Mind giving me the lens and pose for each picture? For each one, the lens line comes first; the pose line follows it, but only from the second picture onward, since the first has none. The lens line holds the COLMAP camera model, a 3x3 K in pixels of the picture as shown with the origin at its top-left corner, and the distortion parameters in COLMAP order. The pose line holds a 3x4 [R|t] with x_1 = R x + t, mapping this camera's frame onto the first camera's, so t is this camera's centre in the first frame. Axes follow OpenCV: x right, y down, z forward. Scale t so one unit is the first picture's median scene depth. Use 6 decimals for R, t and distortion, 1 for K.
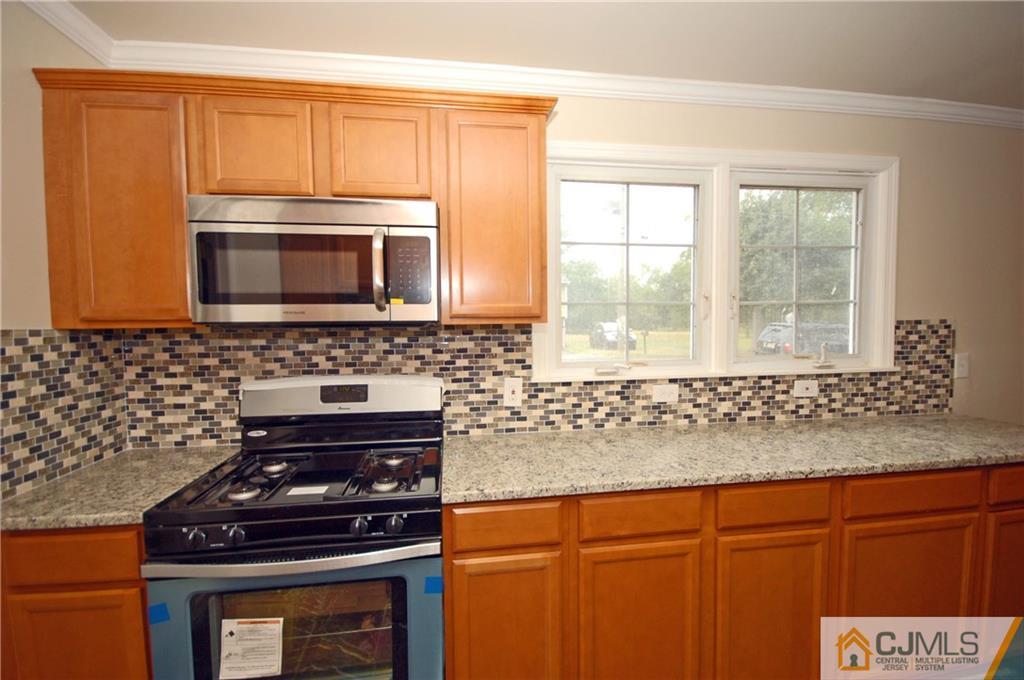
lens RADIAL K [[450.3, 0, 512.3], [0, 450.3, 346.6], [0, 0, 1]] dist [-0.001018, -0.000857]
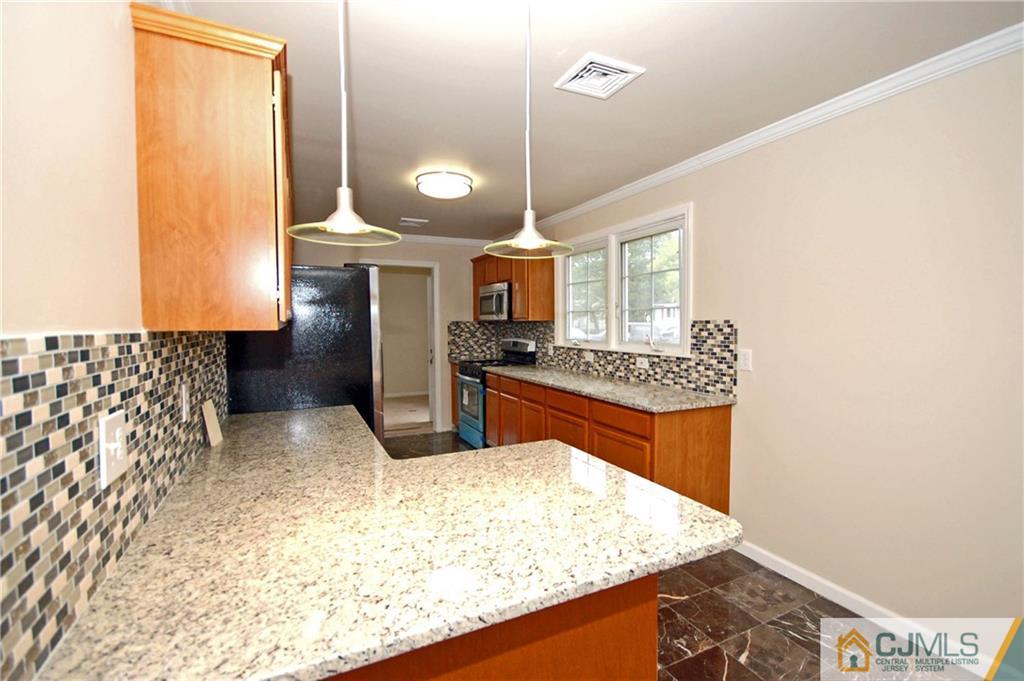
lens RADIAL K [[450.3, 0, 513.4], [0, 450.3, 331.8], [0, 0, 1]] dist [-0.001018, -0.000857]
pose [[0.296639, 0.030509, -0.954502, 2.101676], [-0.052627, 0.998493, 0.015559, -0.018093], [0.953538, 0.045617, 0.297798, 0.088317]]
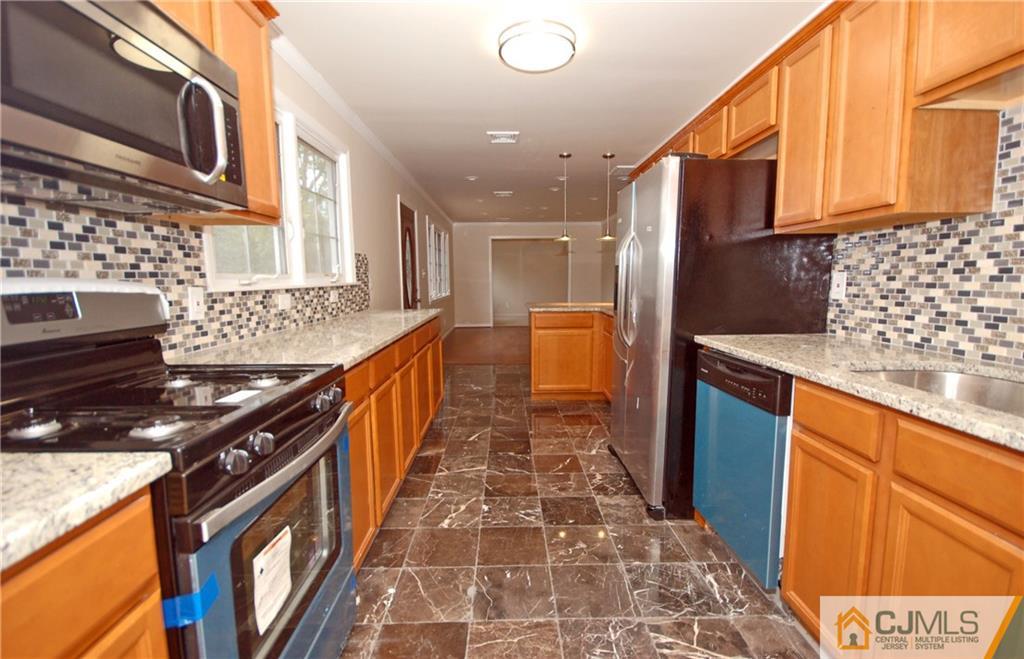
lens RADIAL K [[471.9, 0, 509.0], [0, 471.9, 334.8], [0, 0, 1]] dist [0.004486, -0.004326]
pose [[0.136024, -0.108510, 0.984745, -0.781681], [0.052978, 0.993358, 0.102141, 0.094059], [-0.989288, 0.038277, 0.140869, 0.255858]]
